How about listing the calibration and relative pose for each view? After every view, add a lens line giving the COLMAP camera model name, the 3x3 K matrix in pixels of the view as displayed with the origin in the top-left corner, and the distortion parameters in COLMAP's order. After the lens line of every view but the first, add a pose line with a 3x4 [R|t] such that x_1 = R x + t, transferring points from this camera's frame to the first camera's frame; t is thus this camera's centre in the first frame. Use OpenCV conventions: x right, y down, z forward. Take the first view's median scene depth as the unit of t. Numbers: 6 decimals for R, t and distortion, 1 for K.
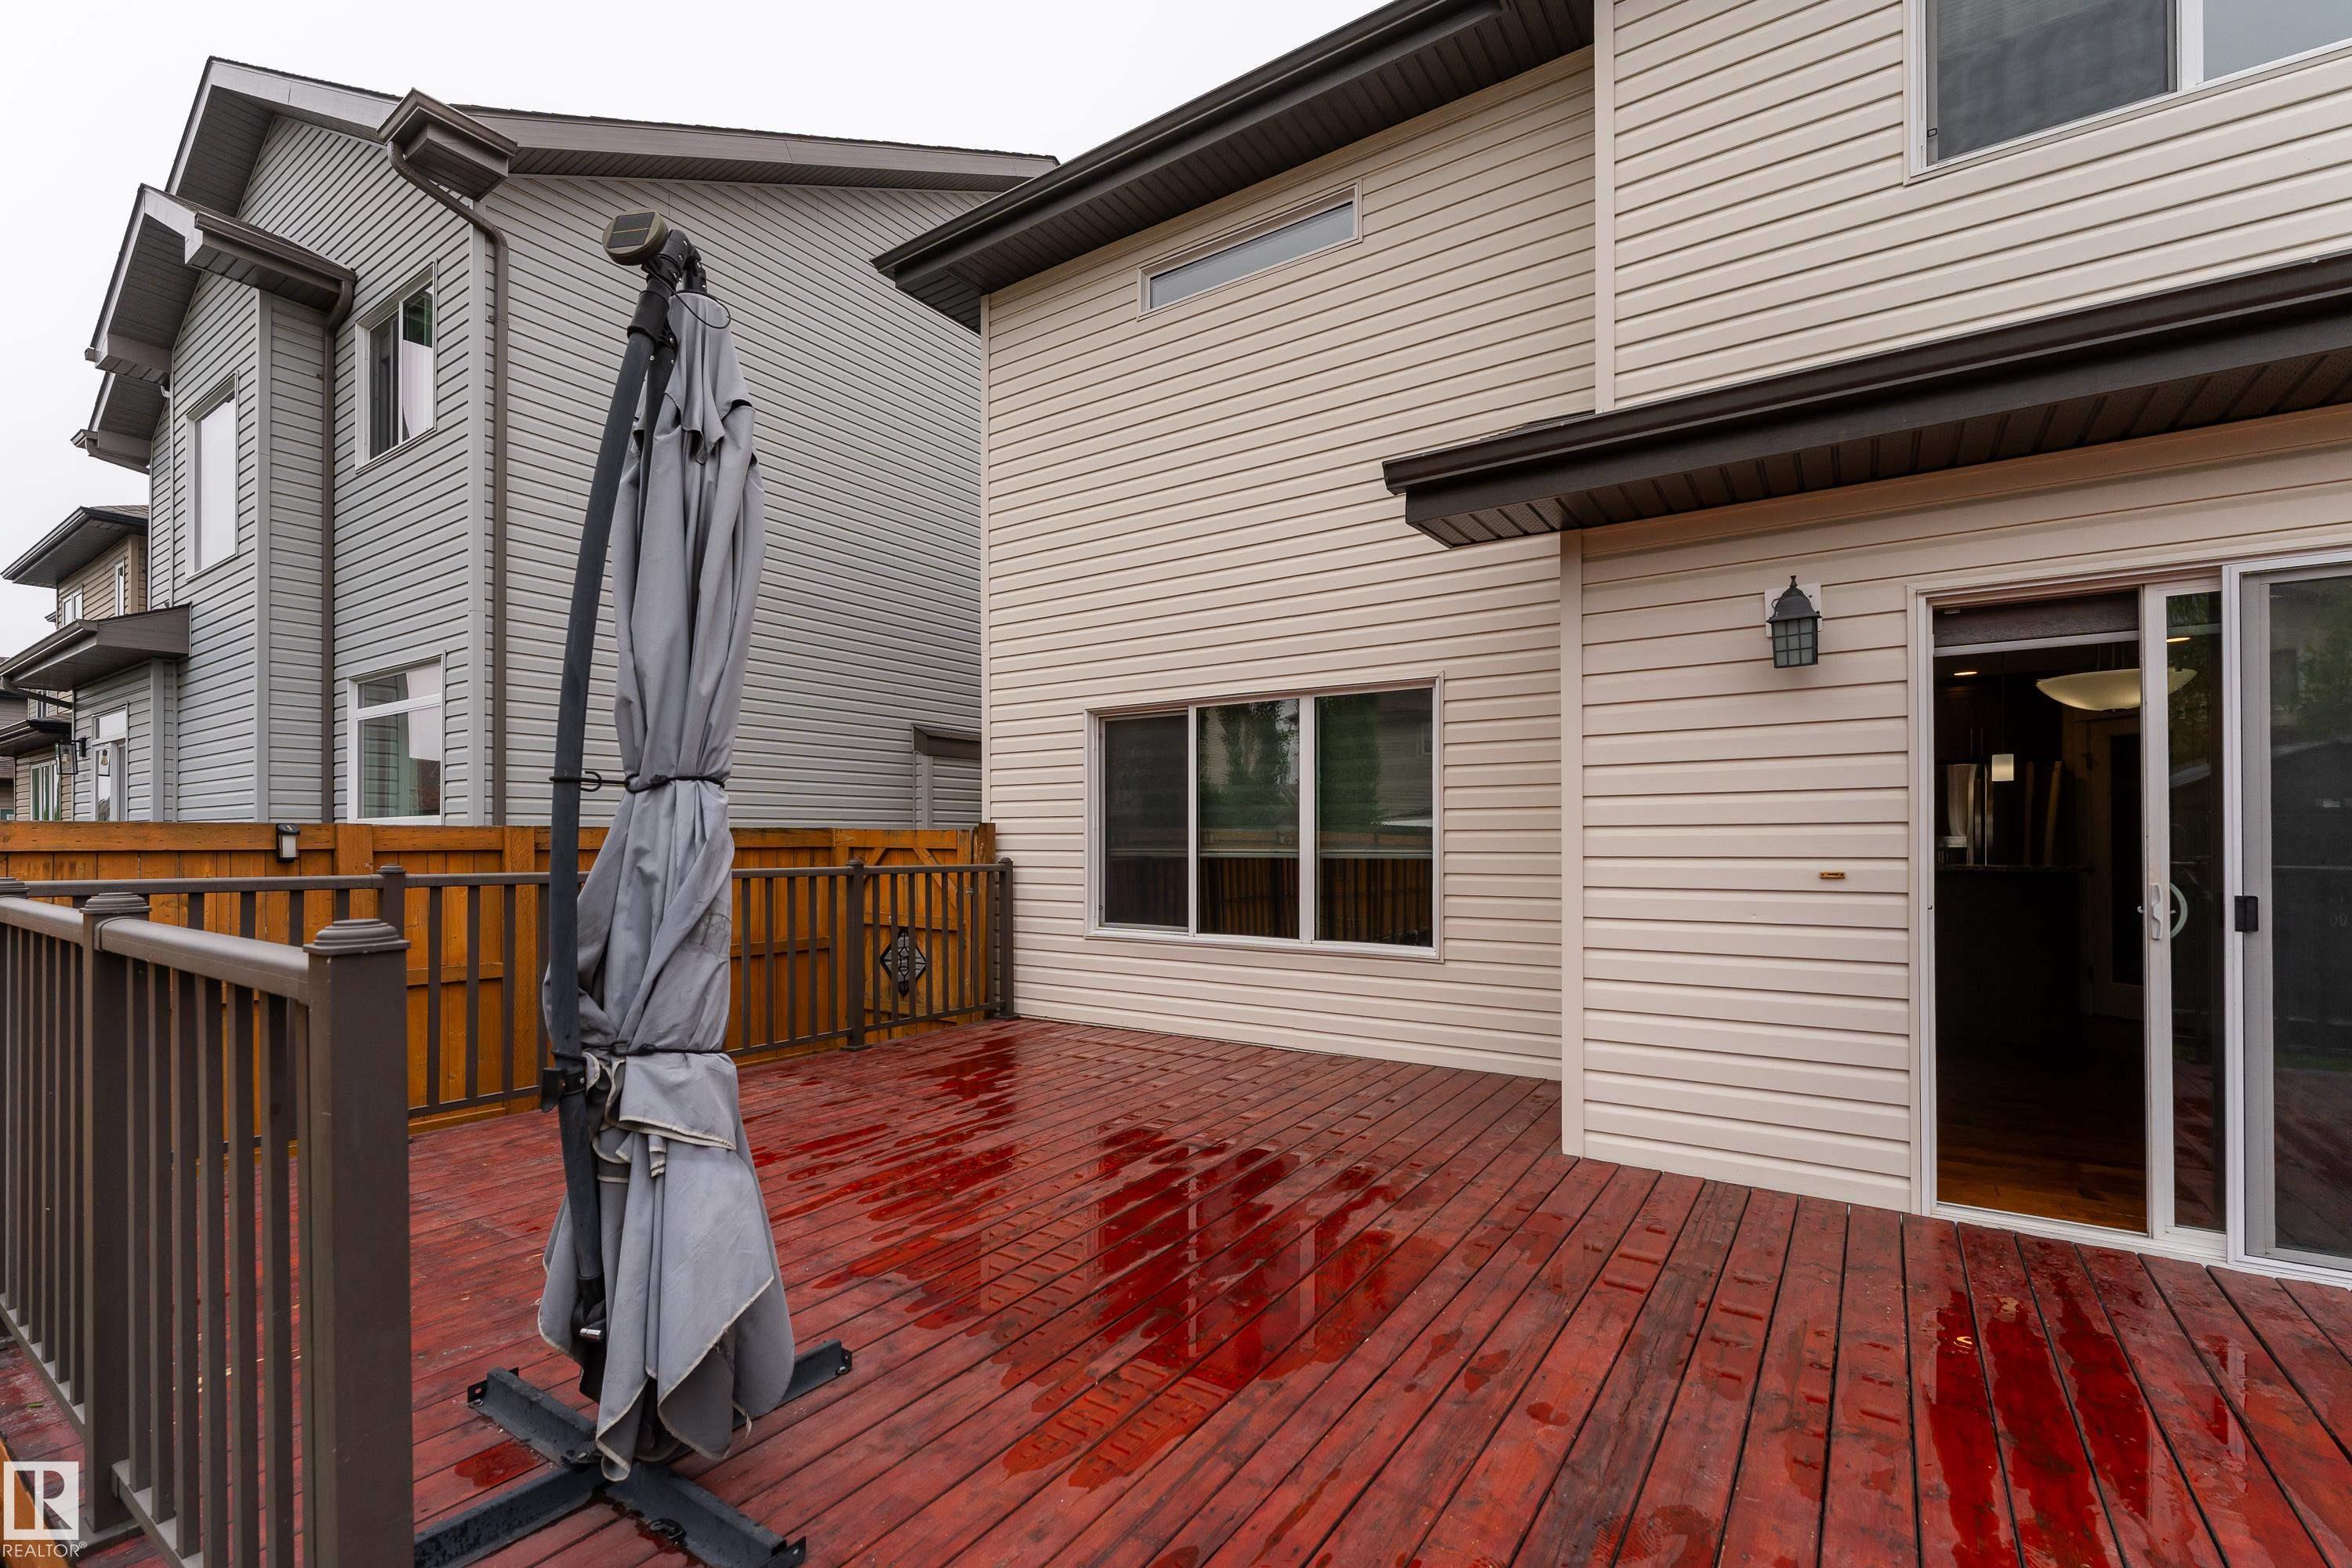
lens RADIAL K [[1031.2, 0, 1138.0], [0, 1031.2, 852.5], [0, 0, 1]] dist [0.003422, 0.000249]
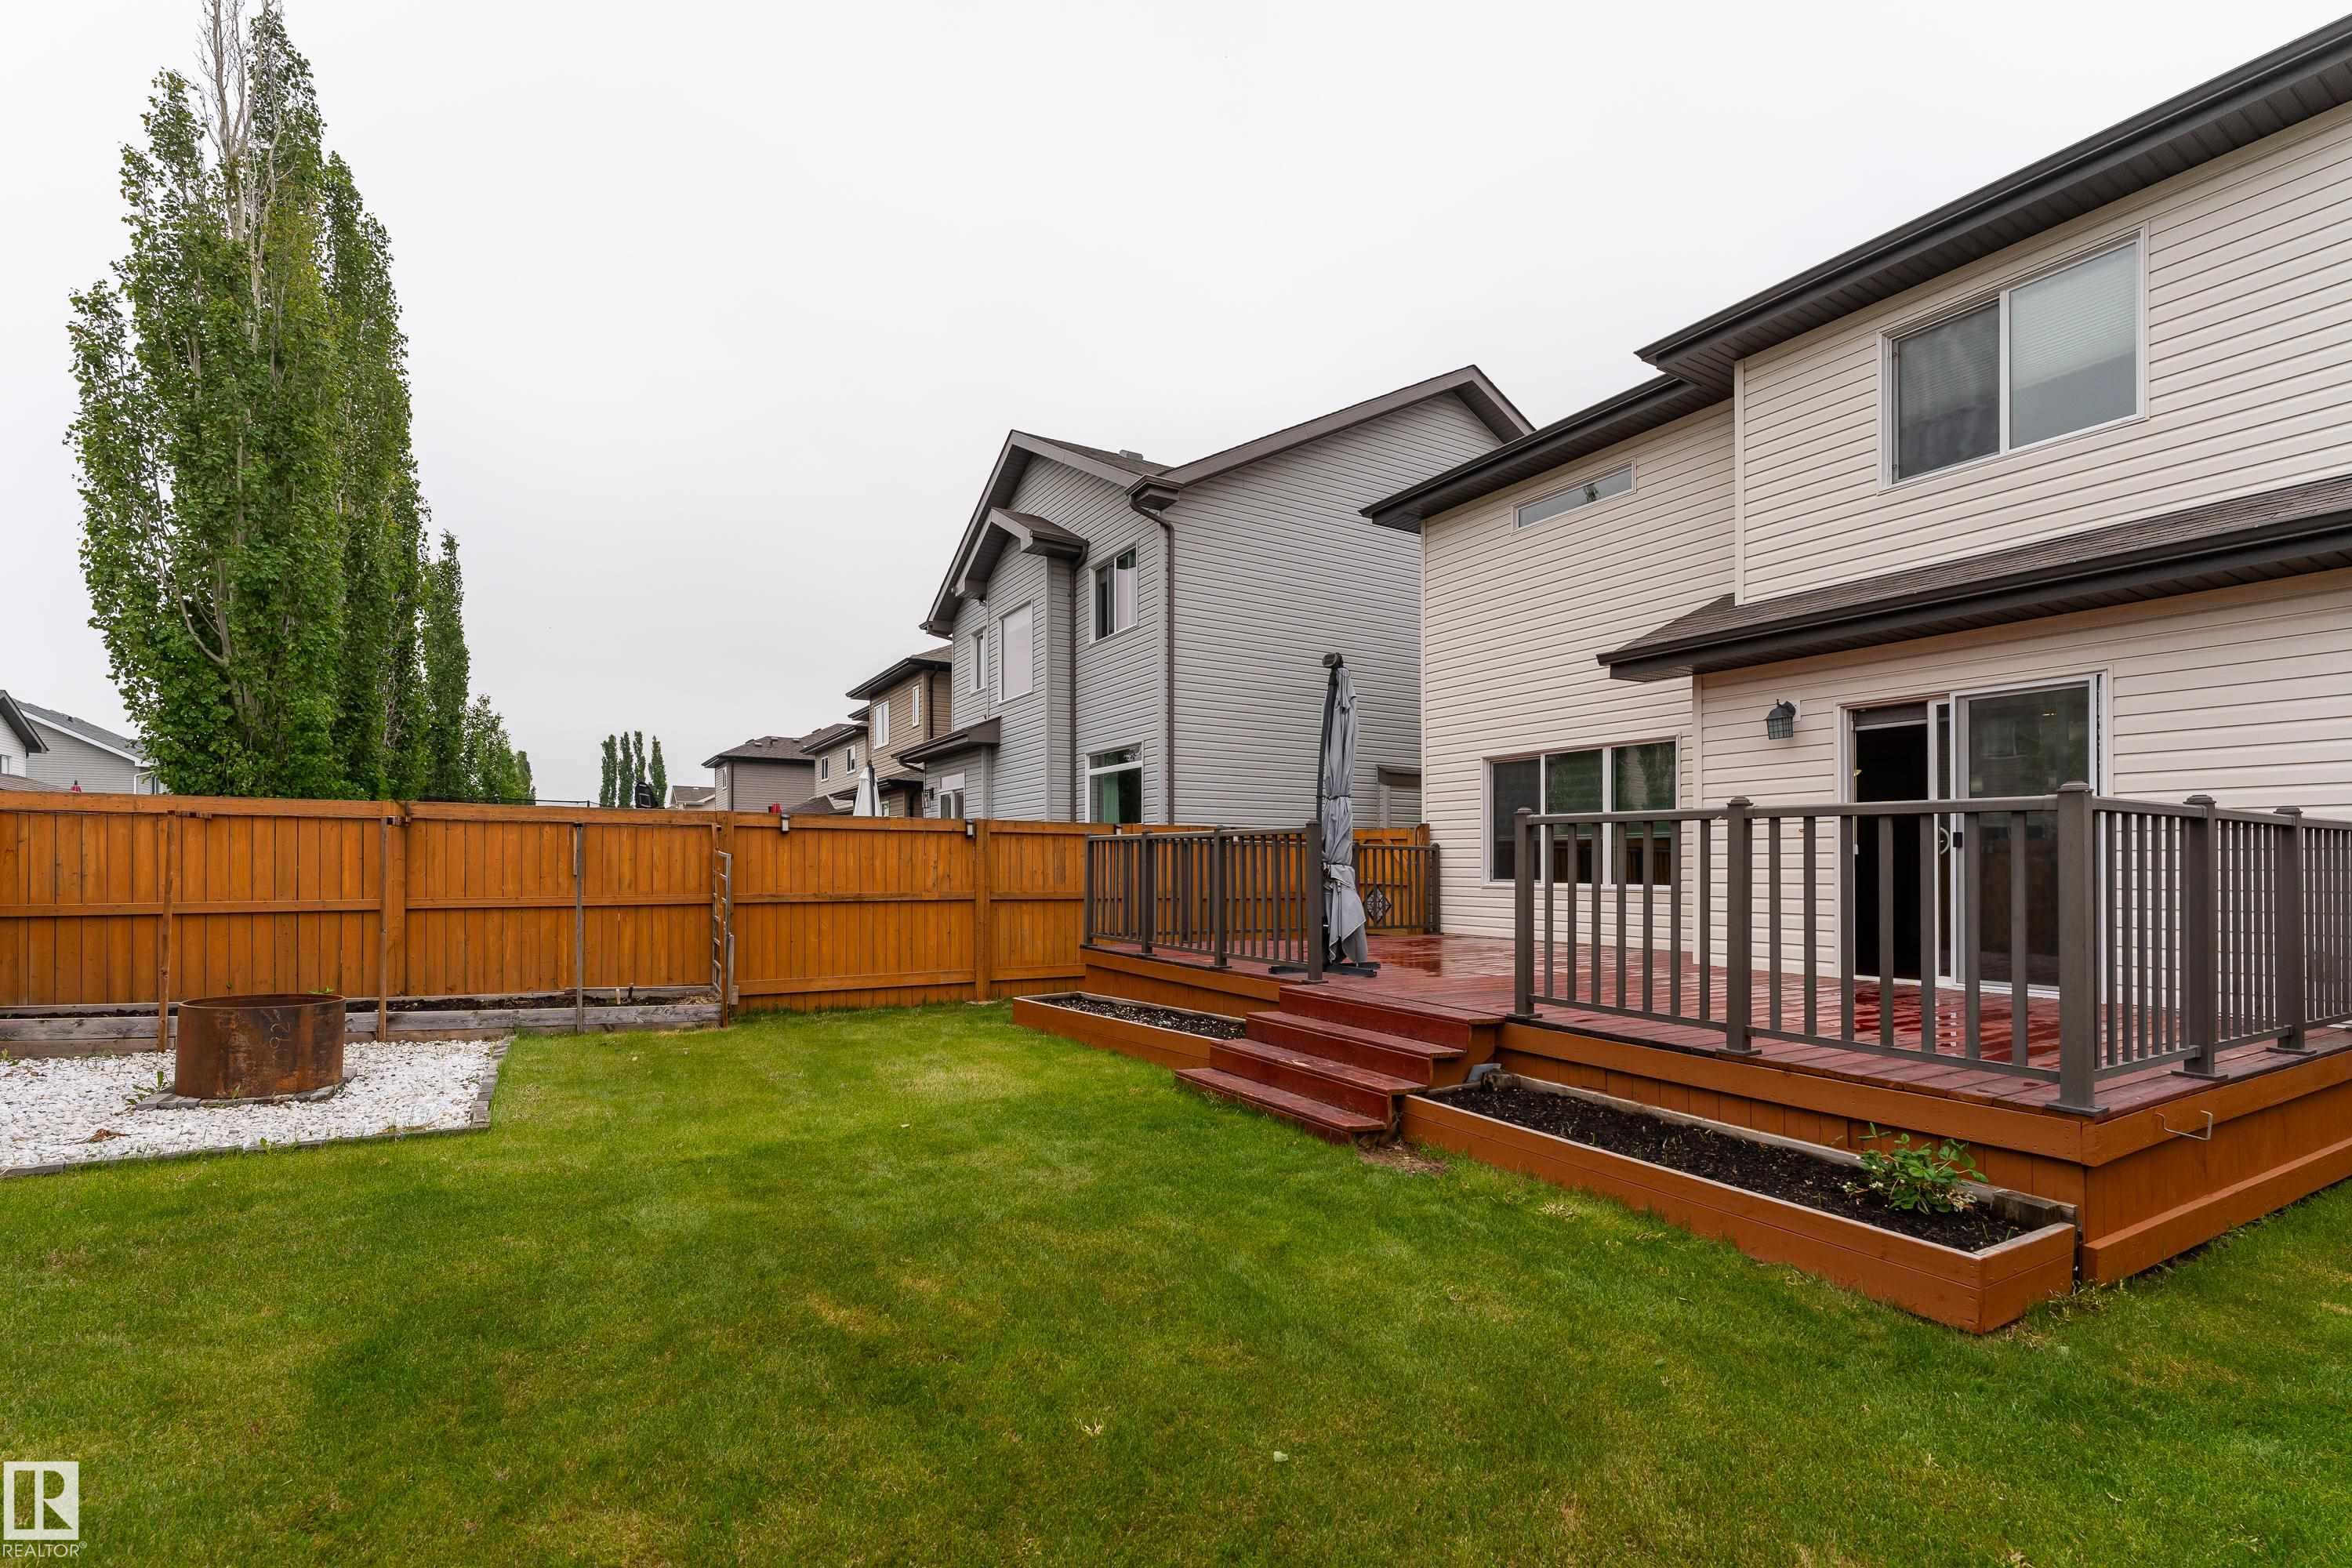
lens RADIAL K [[958.0, 0, 1198.9], [0, 958.0, 841.5], [0, 0, 1]] dist [-0.006786, -0.000095]
pose [[0.927847, -0.006145, -0.372909, 0.105164], [-0.005662, 0.999517, -0.030558, 0.054529], [0.372917, 0.030465, 0.927364, -0.655630]]
